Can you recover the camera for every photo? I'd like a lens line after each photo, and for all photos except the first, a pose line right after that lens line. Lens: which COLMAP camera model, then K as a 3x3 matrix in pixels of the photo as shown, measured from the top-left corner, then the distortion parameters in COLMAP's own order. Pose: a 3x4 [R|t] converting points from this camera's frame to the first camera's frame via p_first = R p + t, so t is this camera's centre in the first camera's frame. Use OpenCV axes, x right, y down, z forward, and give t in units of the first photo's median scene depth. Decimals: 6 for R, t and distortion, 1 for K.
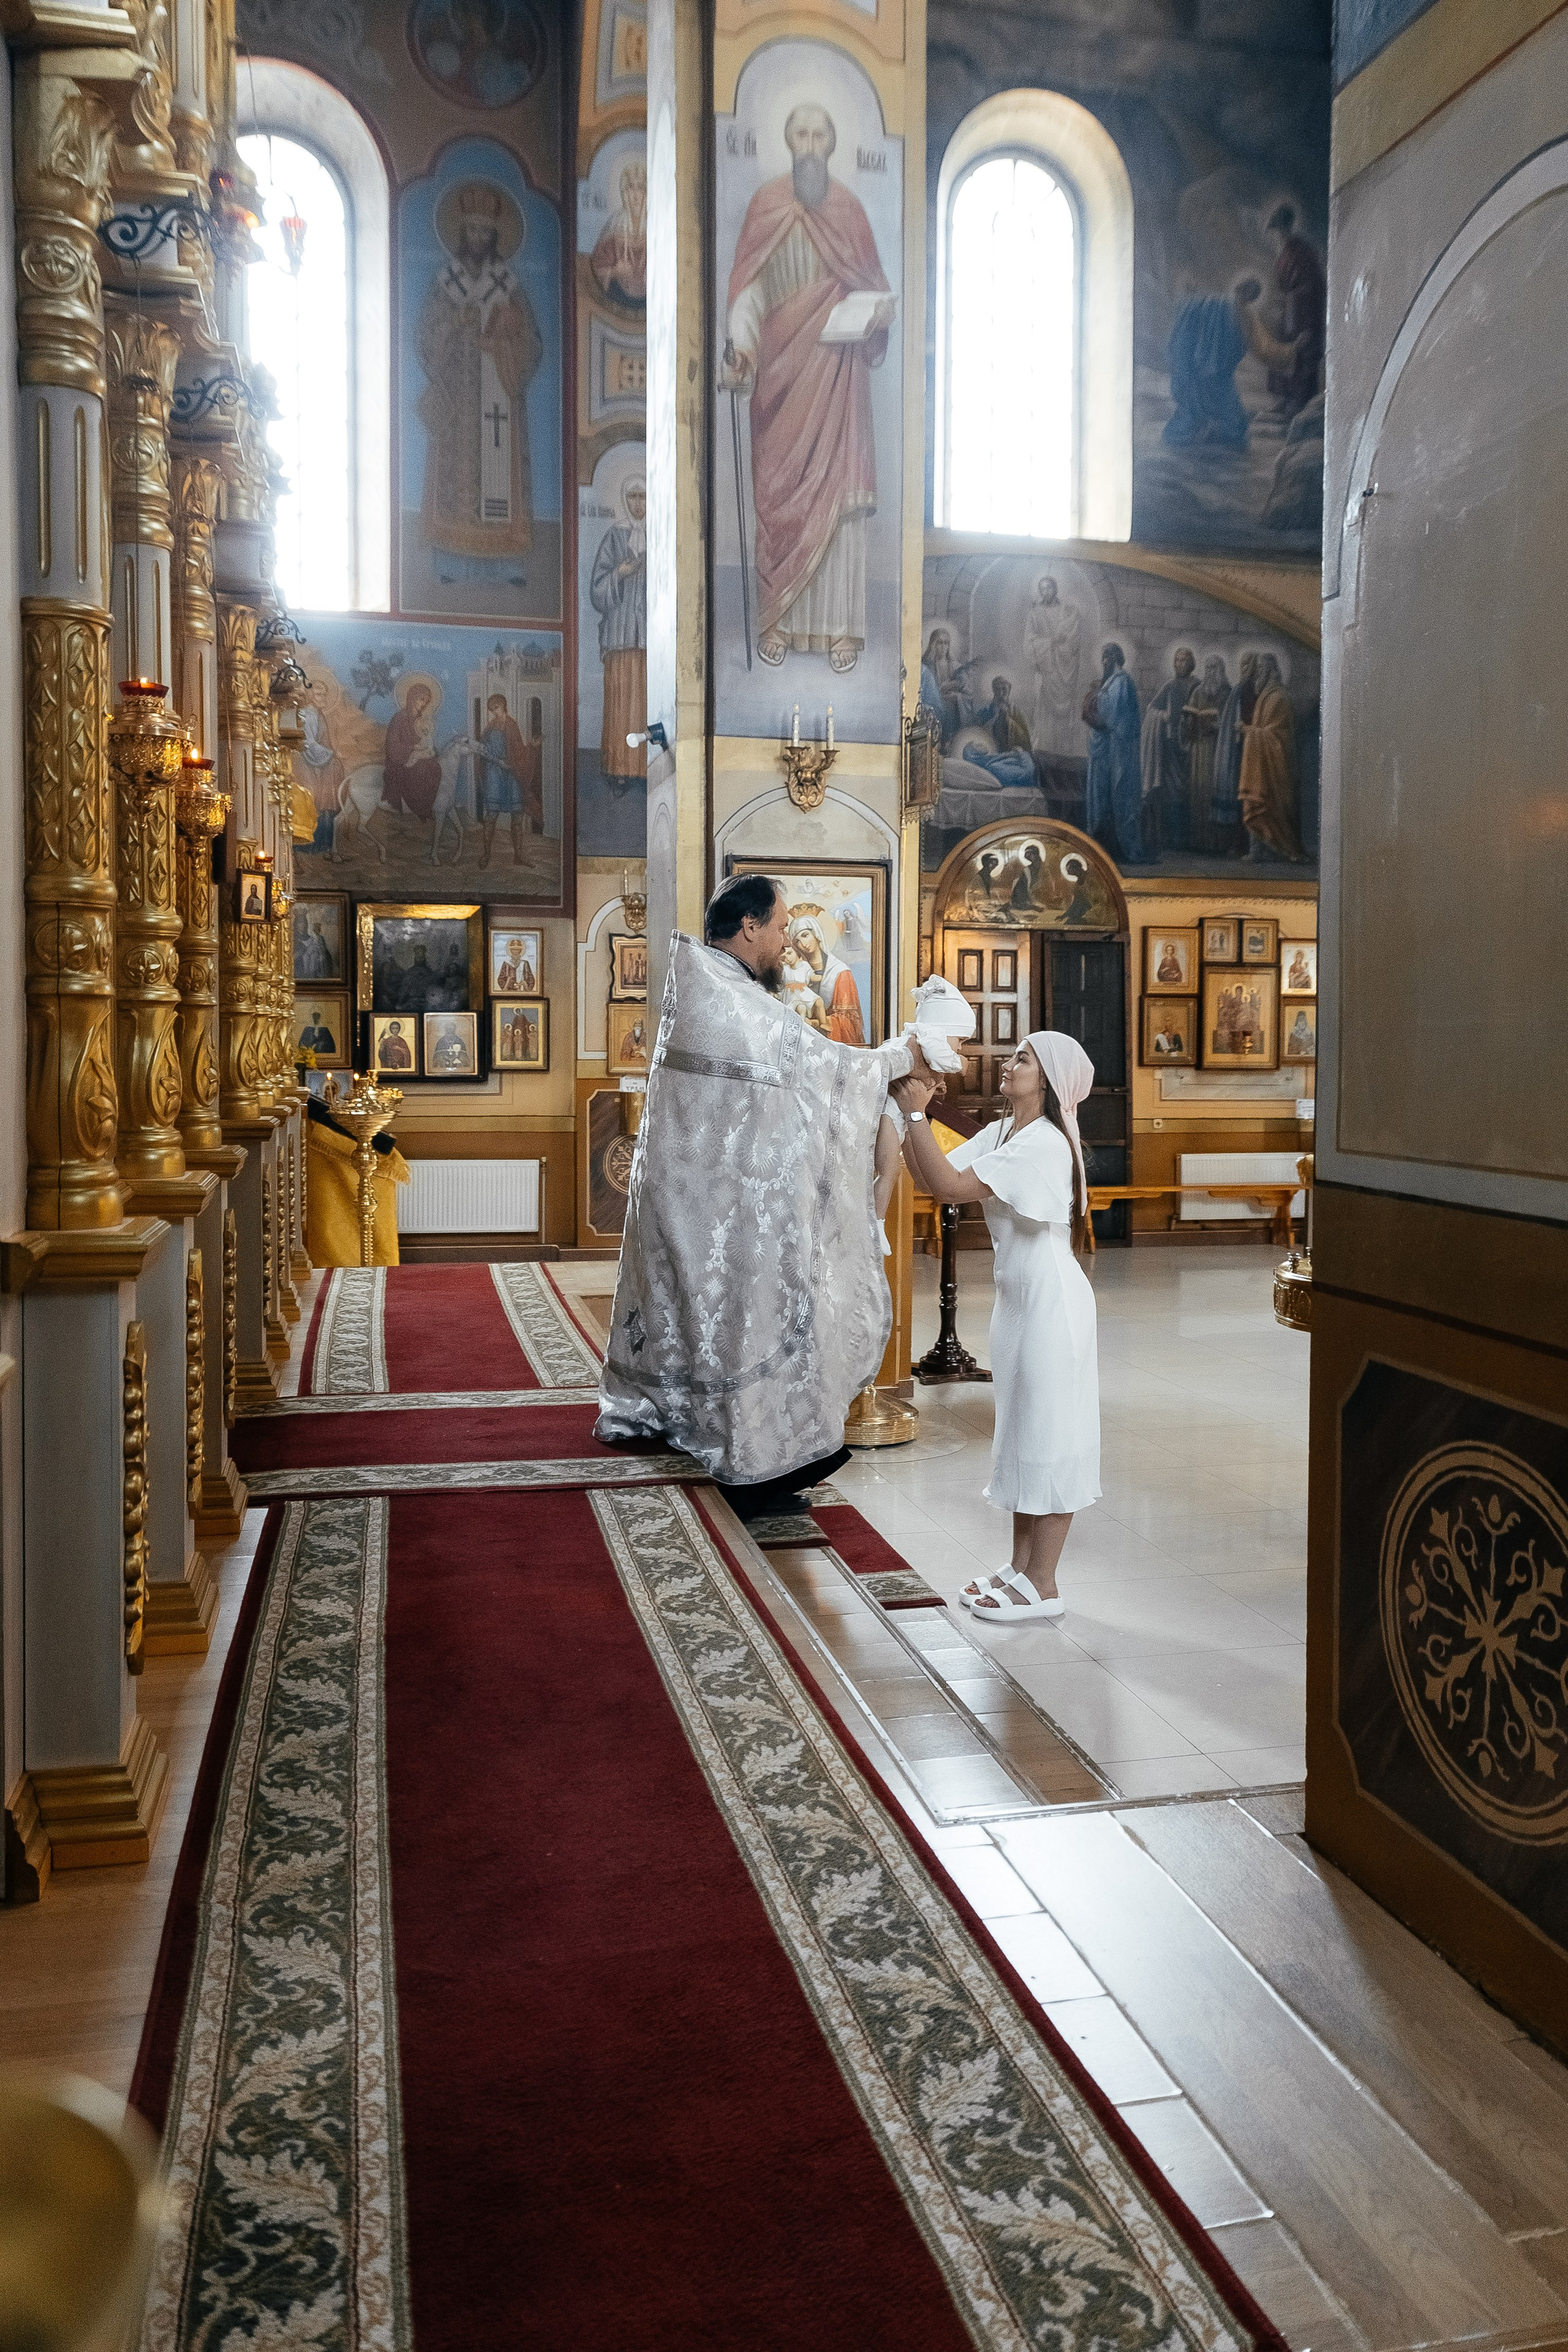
lens RADIAL K [[1763.9, 0, 796.4], [0, 1763.9, 1125.0], [0, 0, 1]] dist [-0.004889, 0.018542]
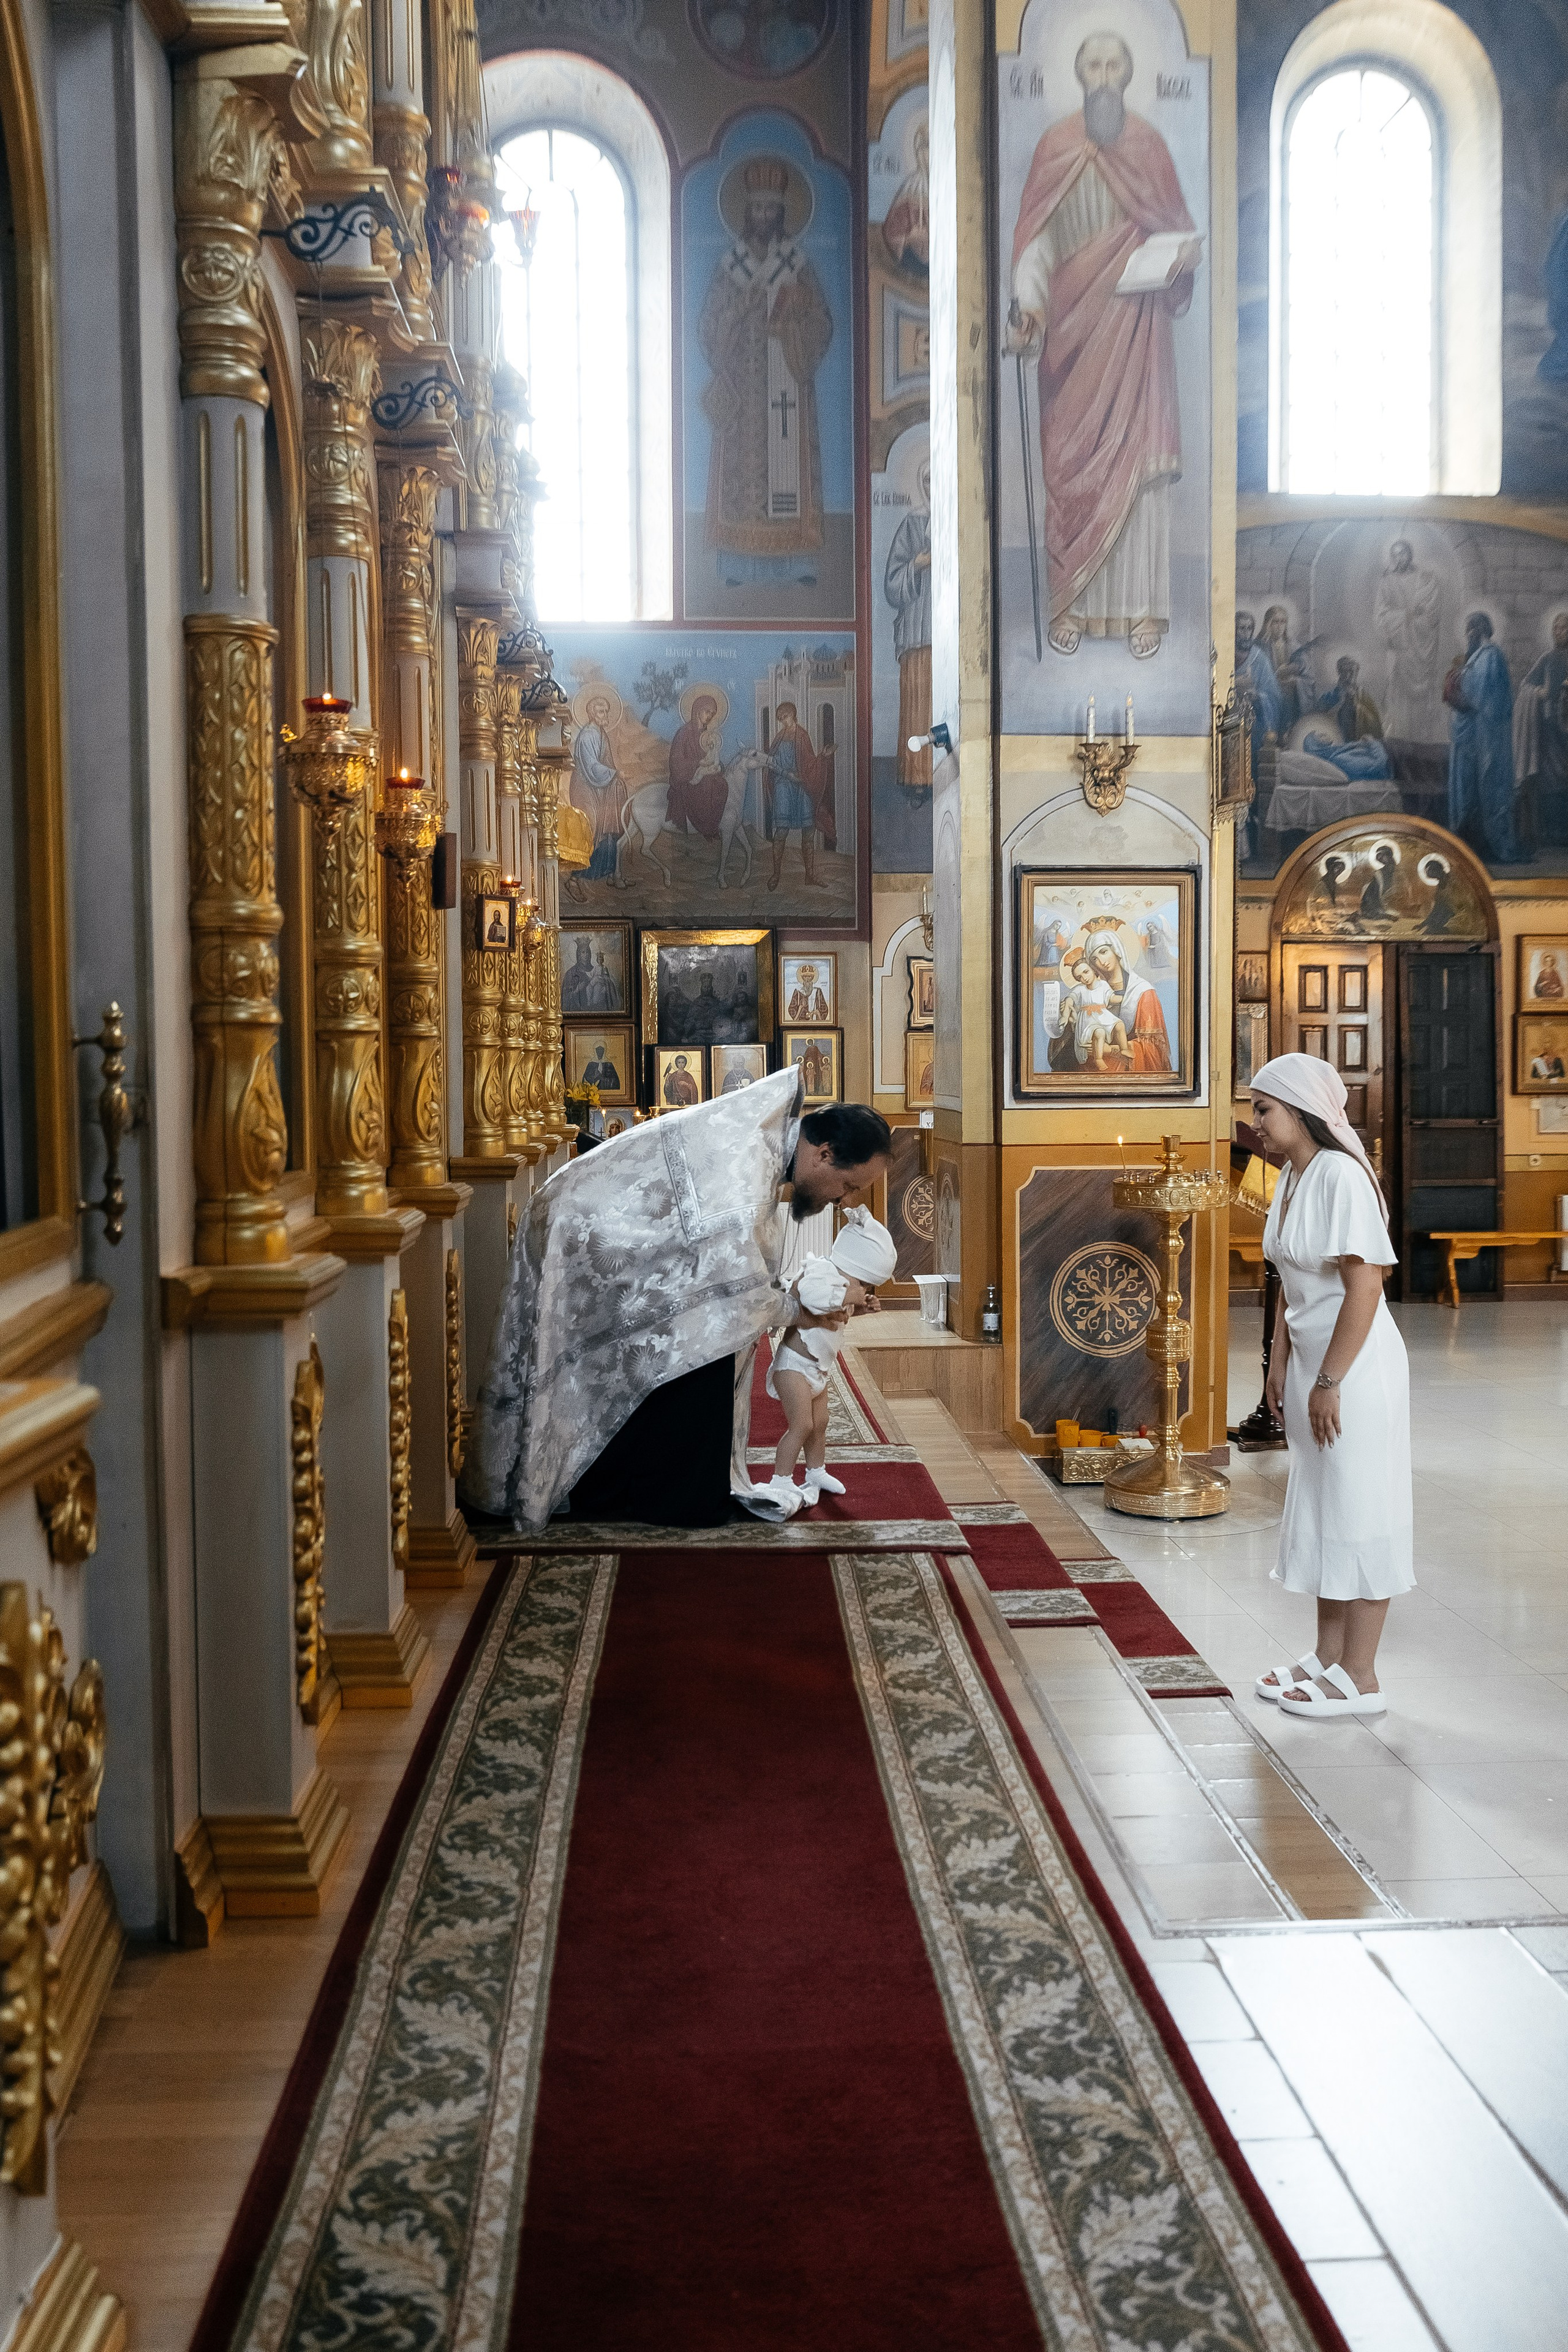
lens RADIAL K [[1917.3, 0, 792.5], [0, 1917.3, 1189.0], [0, 0, 1]] dist [-0.031749, 0.030821]
pose [[0.983494, -0.001818, -0.180934, 0.016344], [0.003917, 0.999929, 0.011244, 0.001400], [0.180901, -0.011767, 0.983431, 0.004185]]
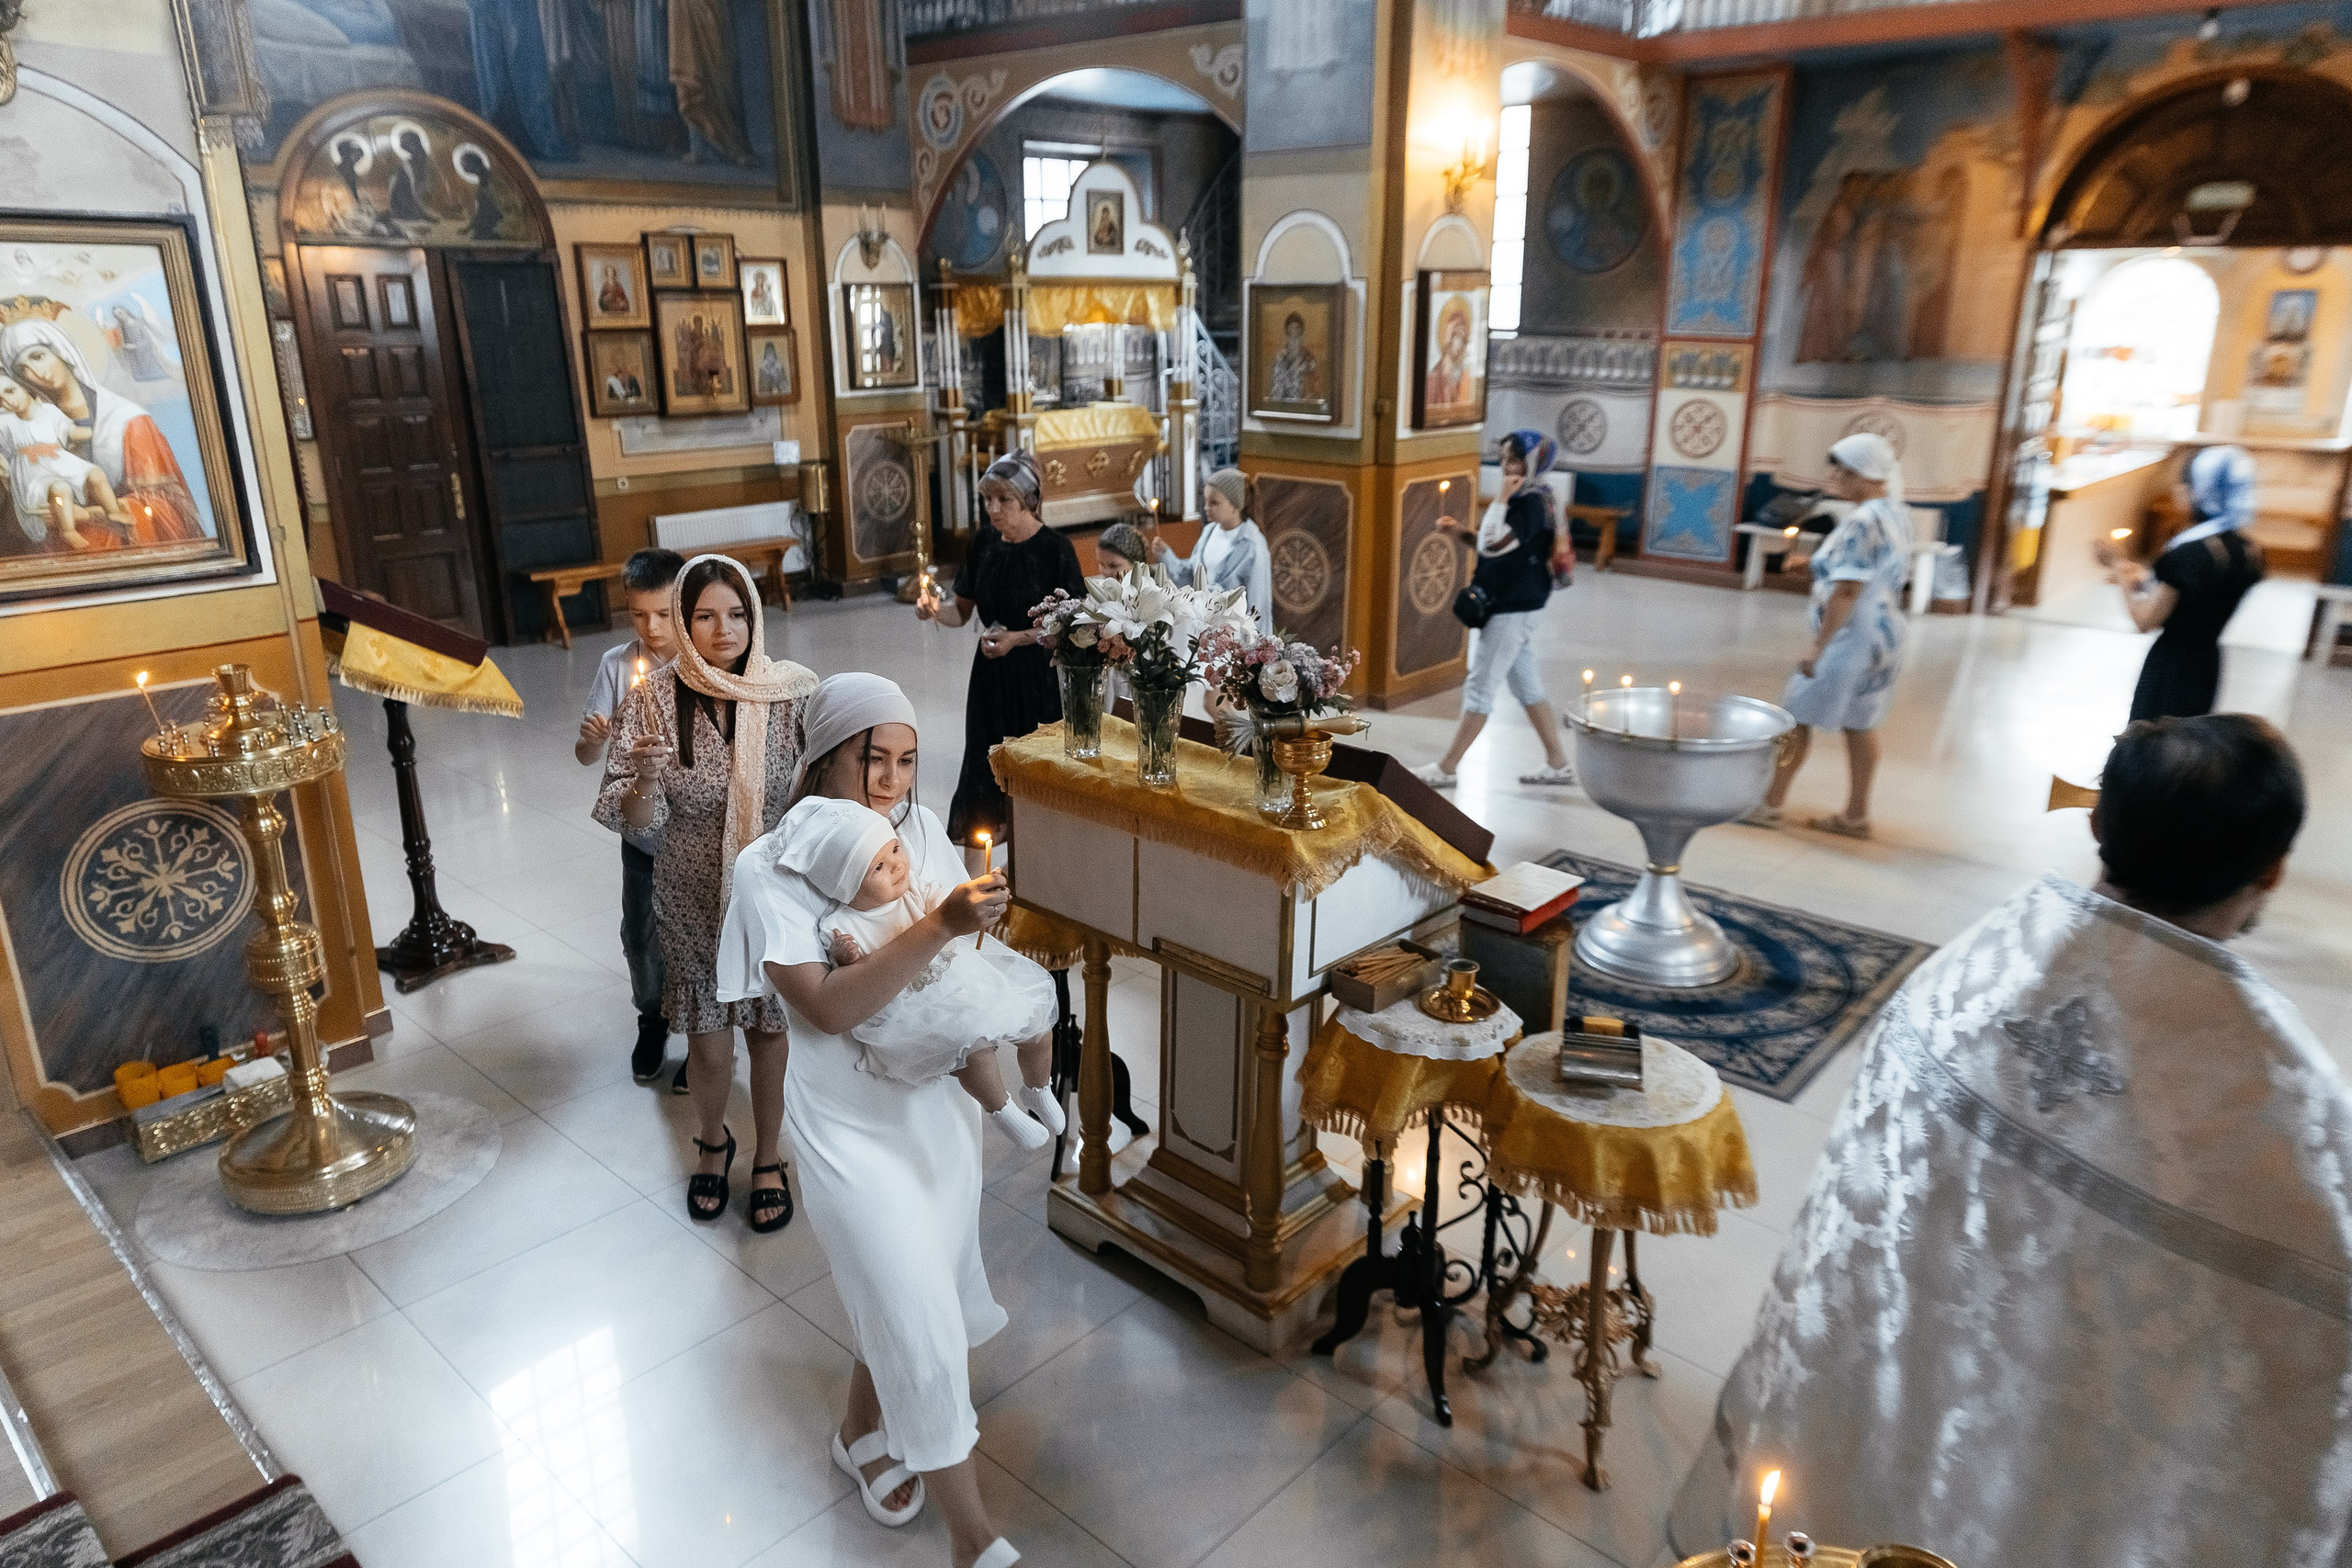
lens RADIAL K [[1511.0, 0, 1177.1], [0, 1511.0, 774.7], [0, 0, 1]] dist [-0.002578, 0.016234]
pose [[0.832685, -0.174671, 0.525477, 0.018940], [0.030168, 0.961848, 0.271917, -0.064142], [-0.552925, -0.210568, 0.806185, 0.250054]]
